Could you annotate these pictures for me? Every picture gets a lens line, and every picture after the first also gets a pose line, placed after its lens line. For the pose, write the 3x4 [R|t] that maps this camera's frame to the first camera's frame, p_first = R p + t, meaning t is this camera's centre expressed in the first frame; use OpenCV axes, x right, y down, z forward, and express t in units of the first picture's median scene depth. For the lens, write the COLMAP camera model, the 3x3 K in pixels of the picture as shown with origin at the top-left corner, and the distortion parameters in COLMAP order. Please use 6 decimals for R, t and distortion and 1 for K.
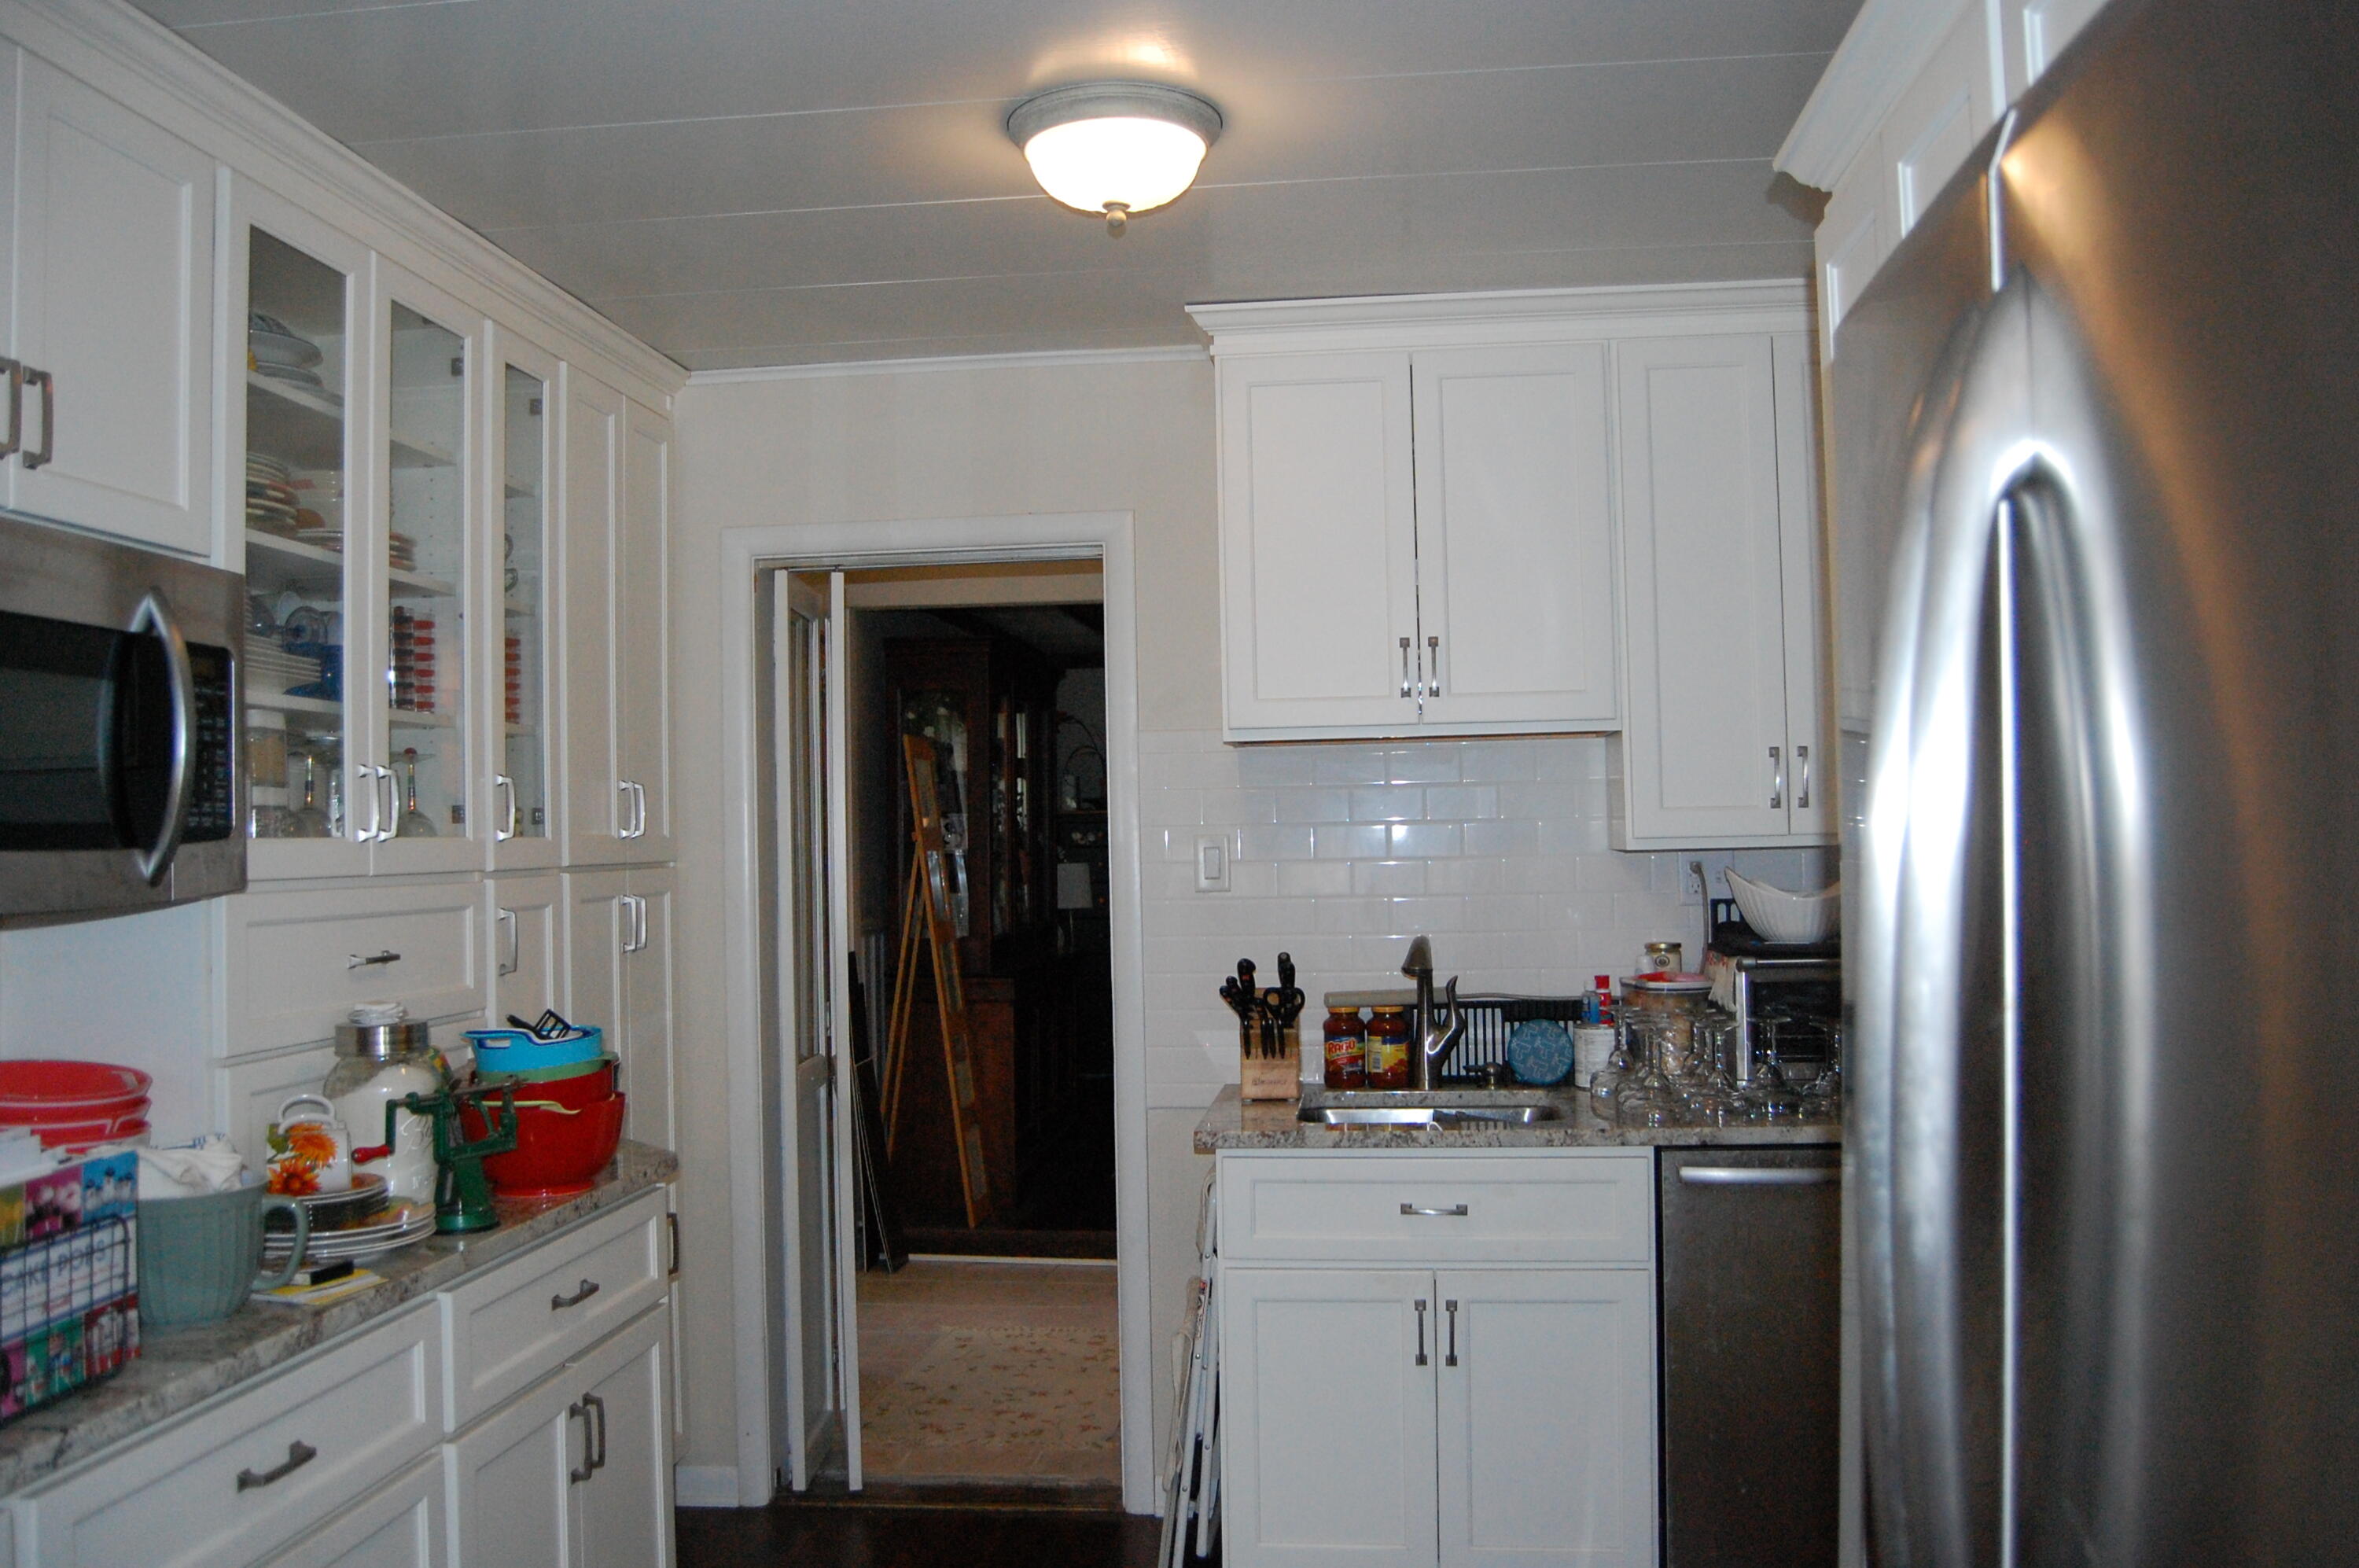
lens RADIAL K [[1857.4, 0, 1166.8], [0, 1857.4, 771.6], [0, 0, 1]] dist [-0.088958, 0.033043]
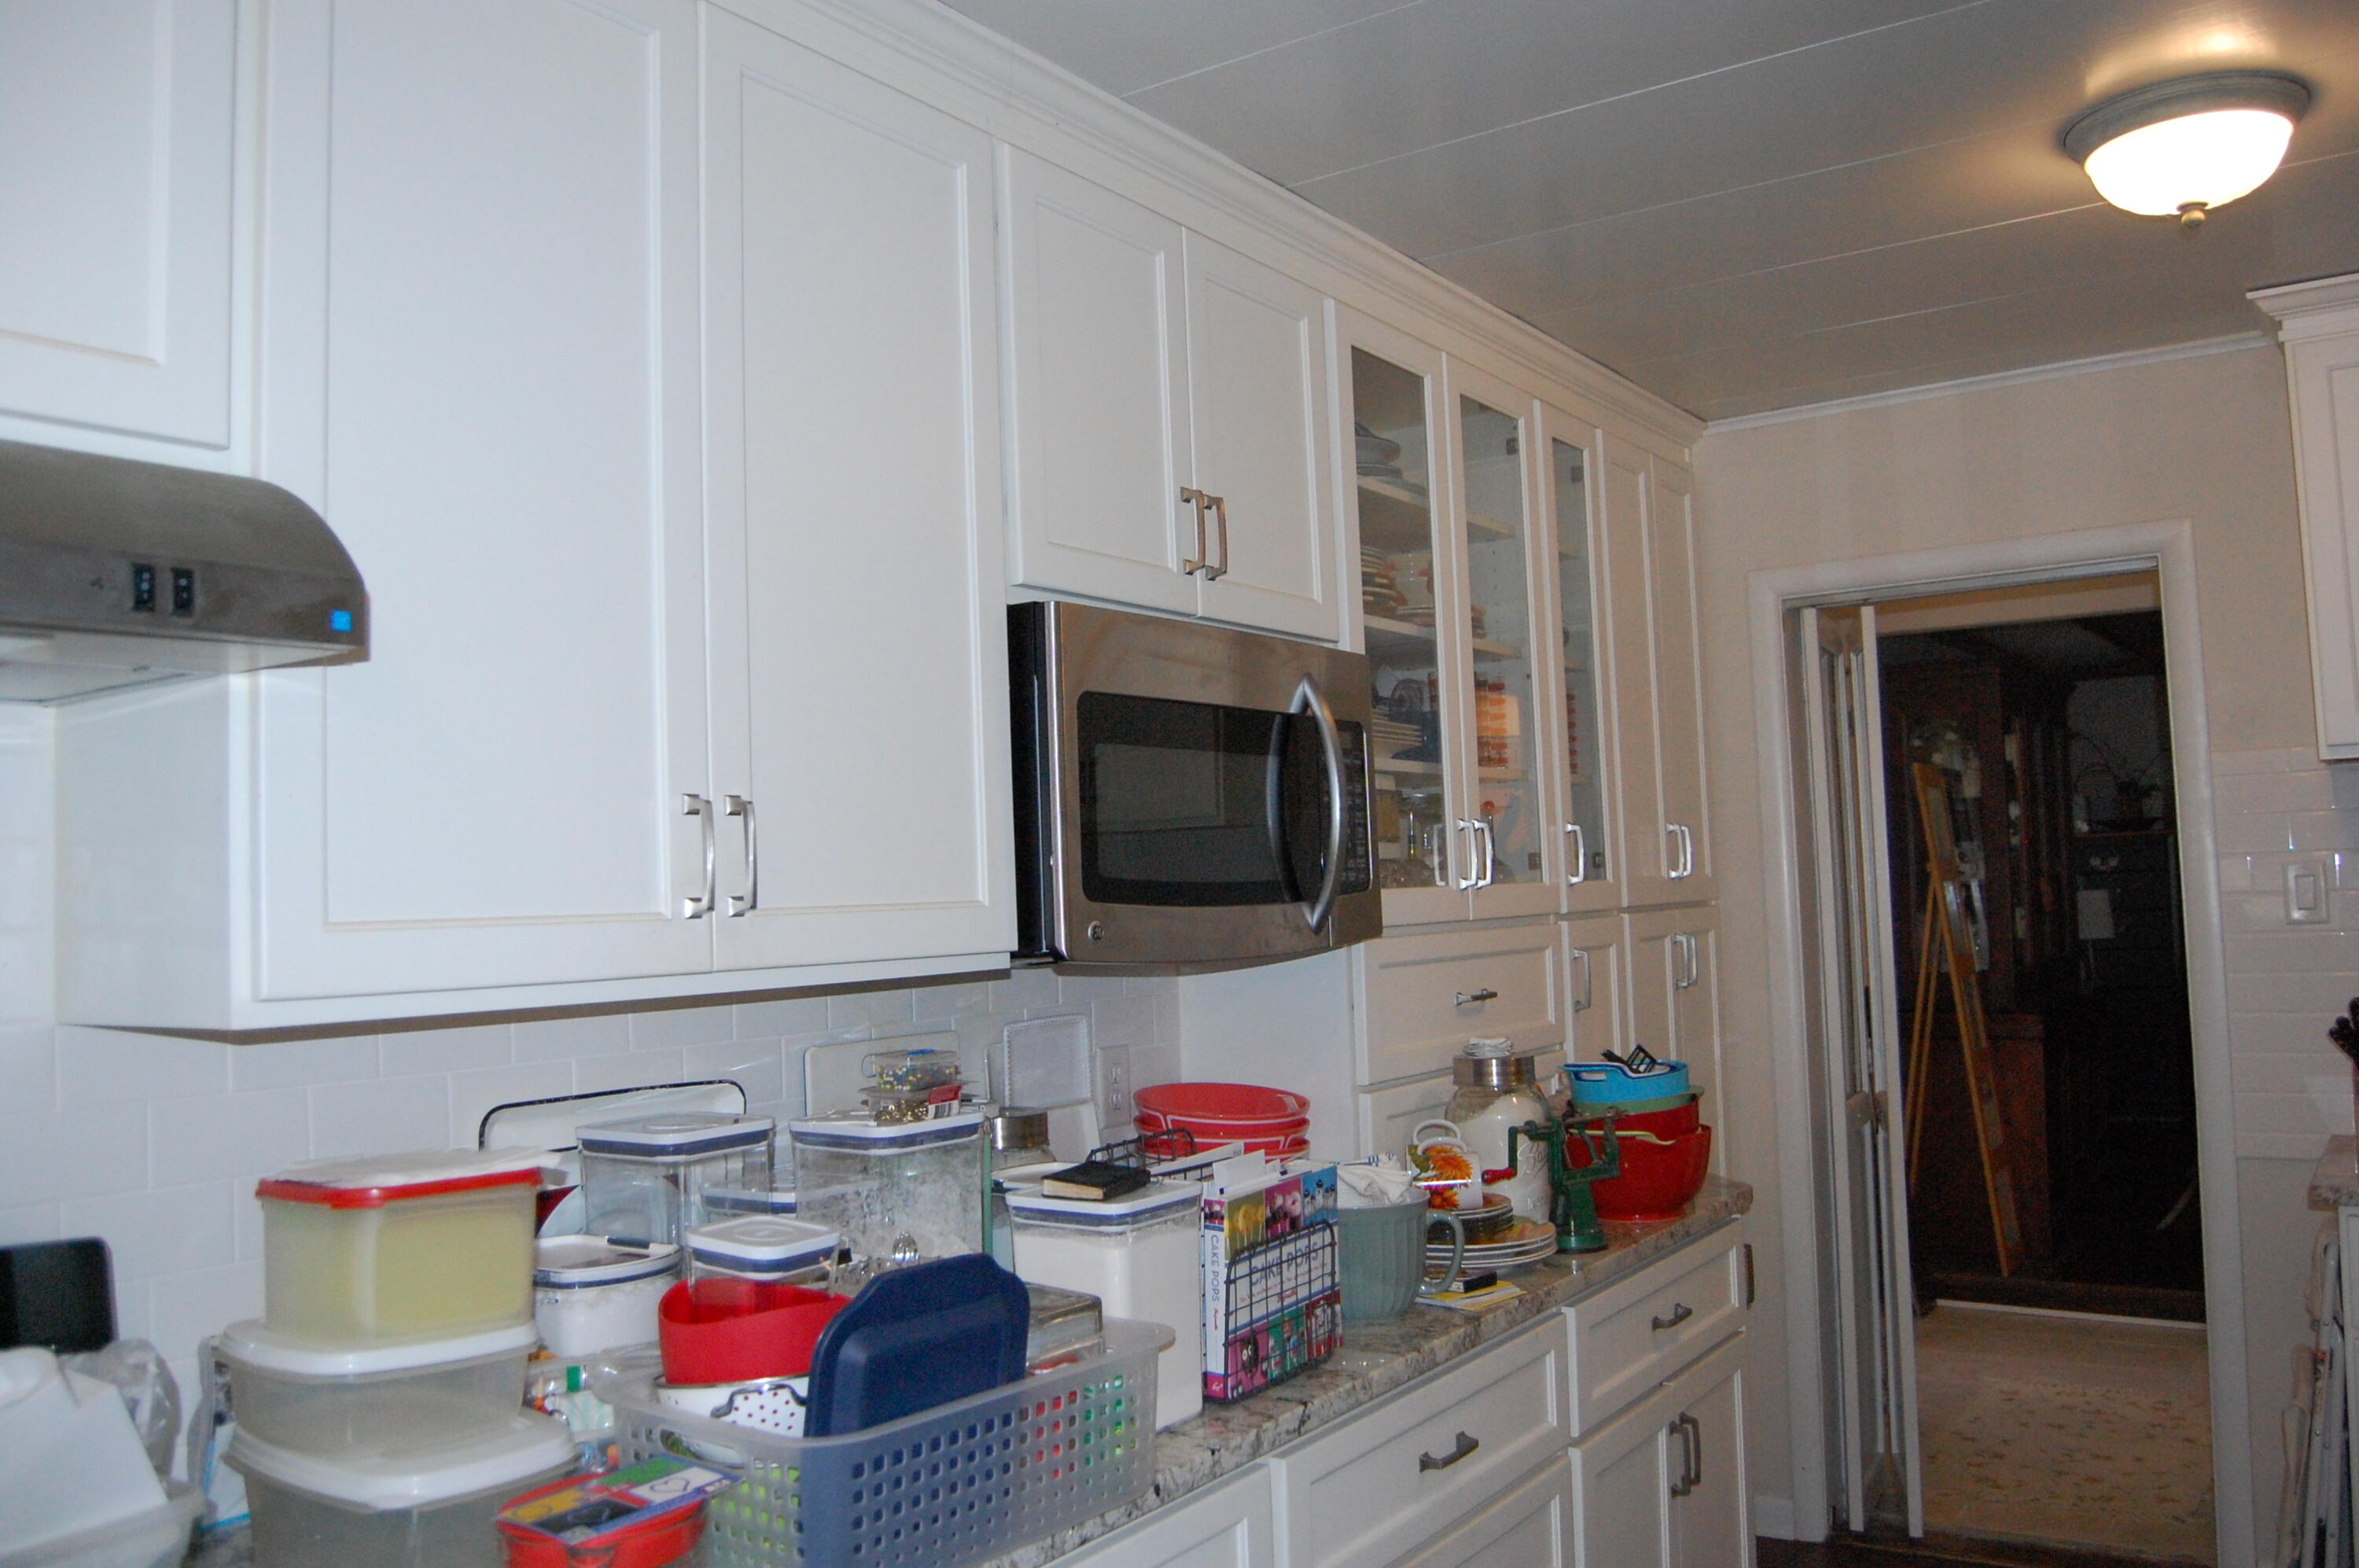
lens RADIAL K [[1853.5, 0, 1201.4], [0, 1853.5, 770.8], [0, 0, 1]] dist [-0.098781, 0.047095]
pose [[0.883167, -0.043046, -0.467079, -0.045254], [0.034950, 0.999051, -0.025987, -0.007314], [0.467755, 0.006627, 0.883834, -0.042515]]
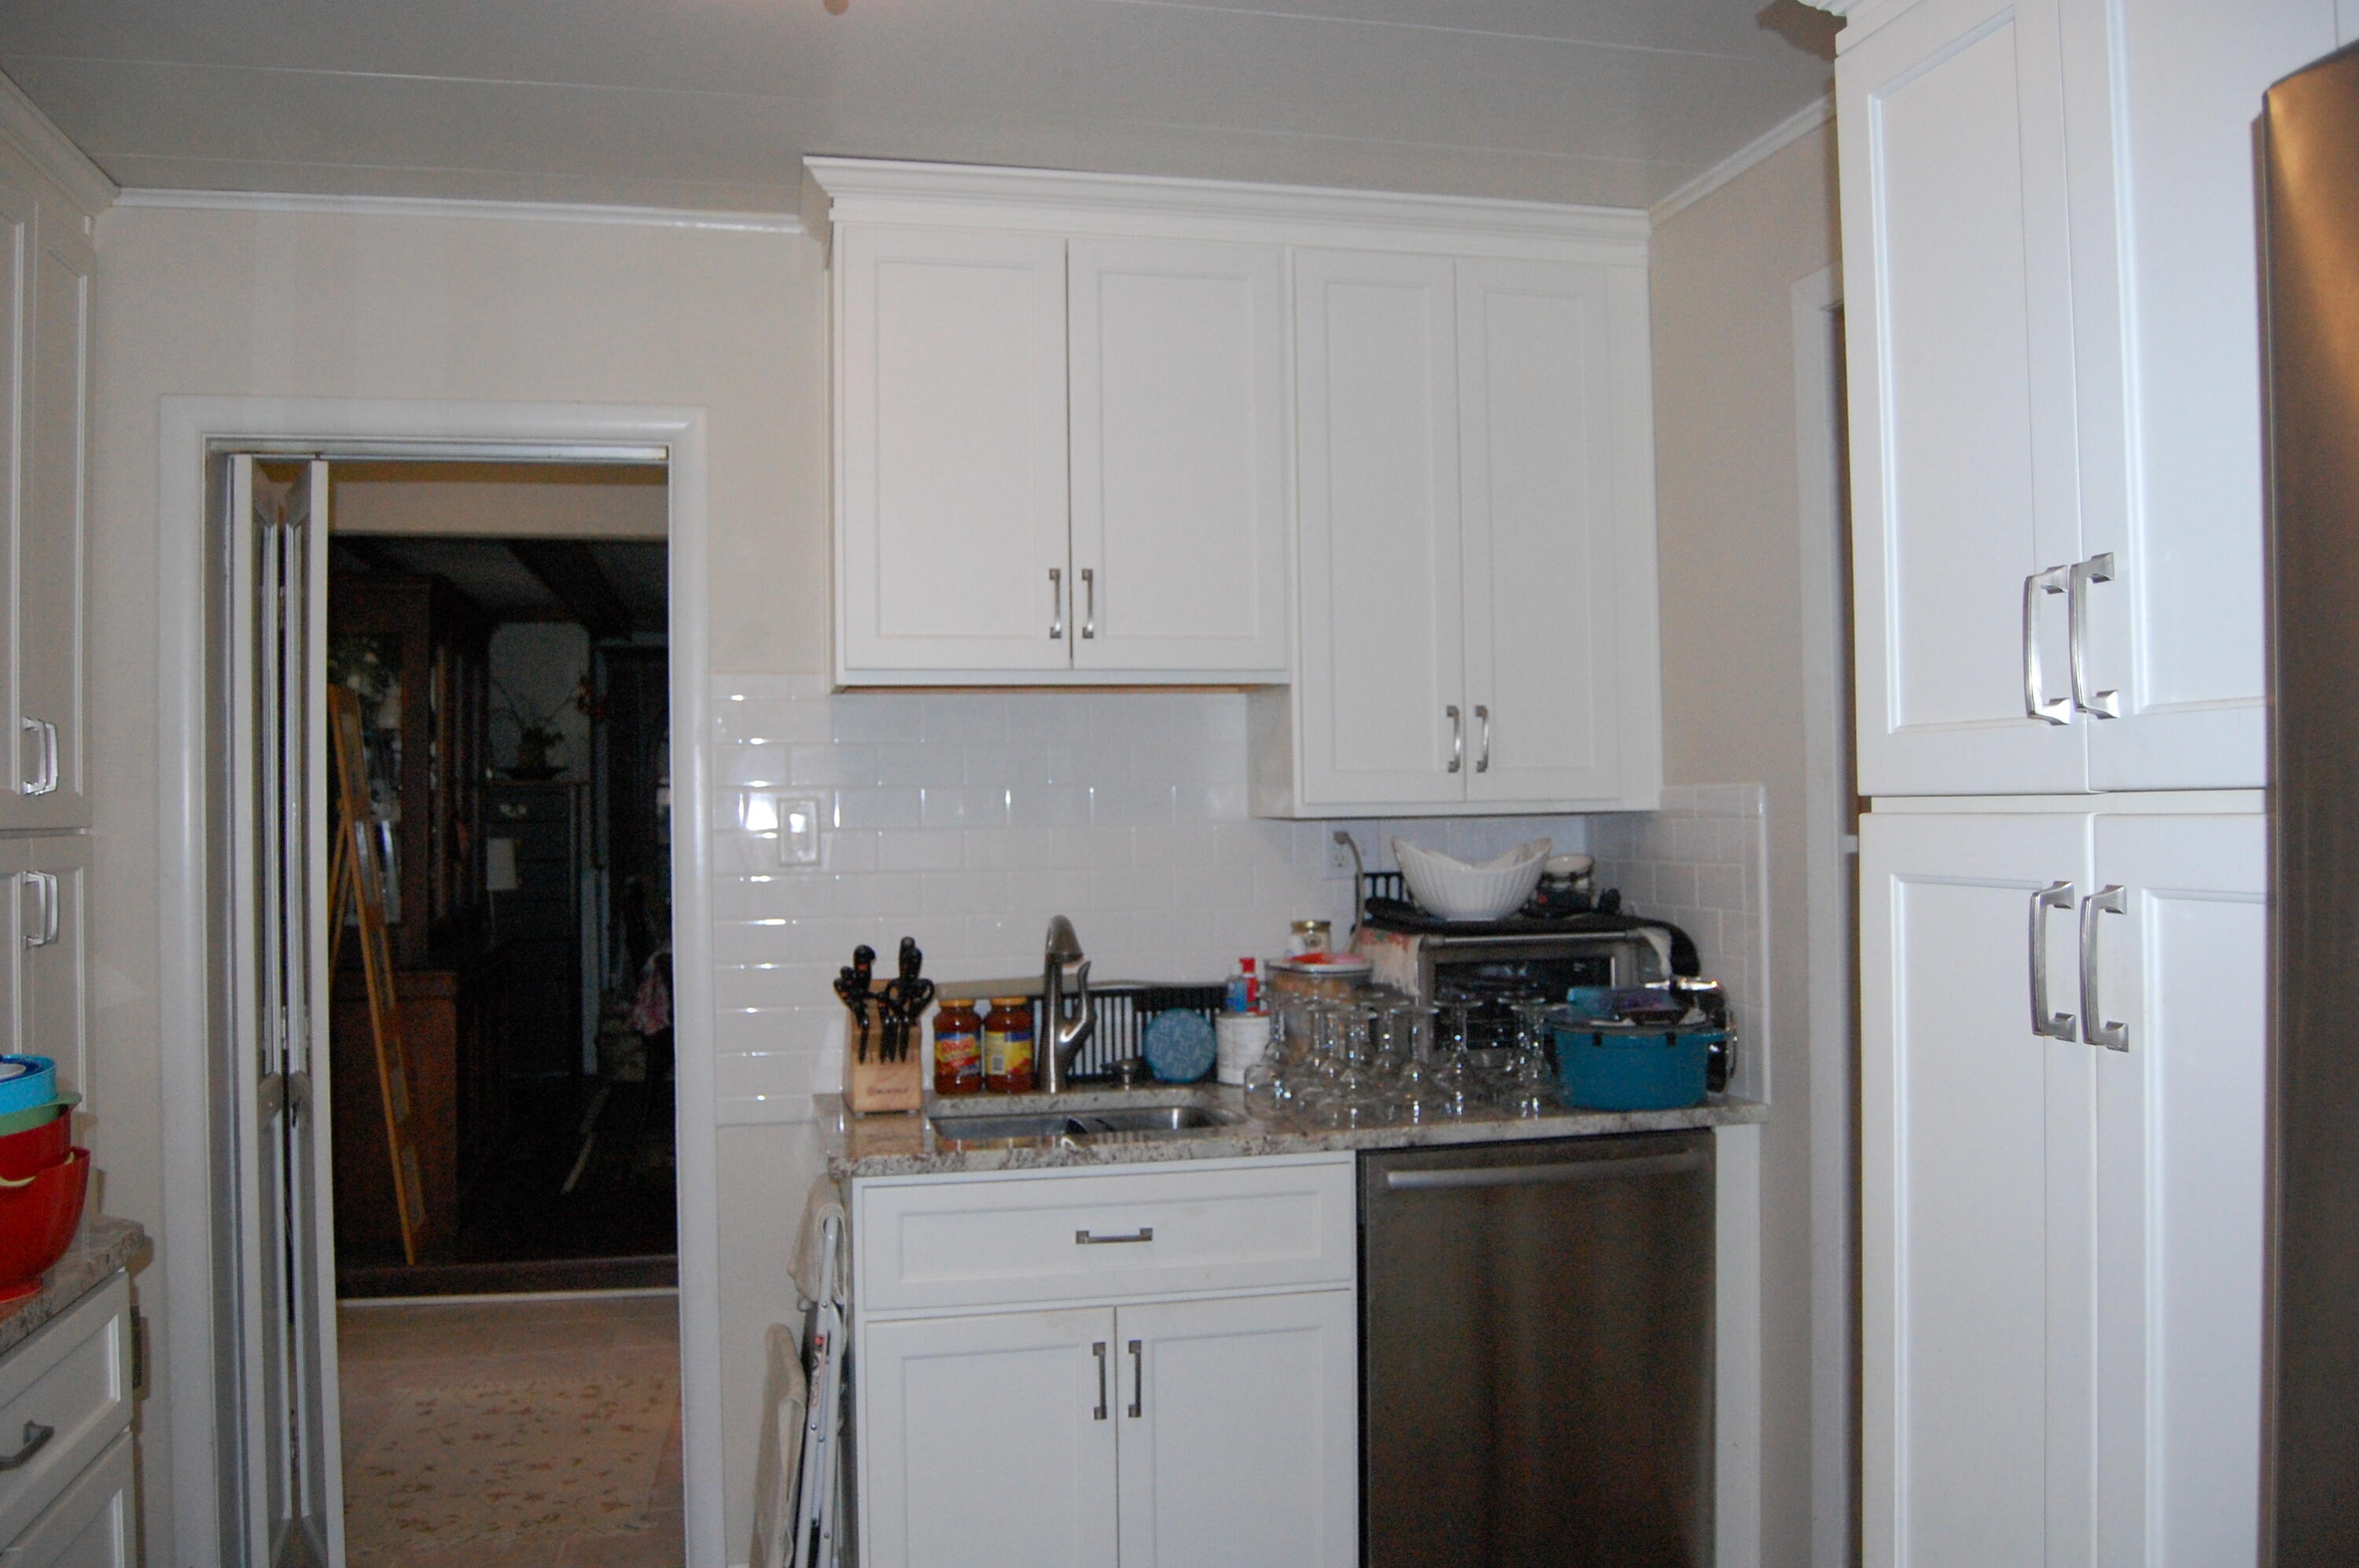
lens RADIAL K [[1857.4, 0, 1166.8], [0, 1857.4, 771.6], [0, 0, 1]] dist [-0.088958, 0.033043]
pose [[0.942667, 0.013387, 0.333467, -0.111317], [-0.016573, 0.999840, 0.006711, 0.015367], [-0.333324, -0.011853, 0.942738, 0.174927]]
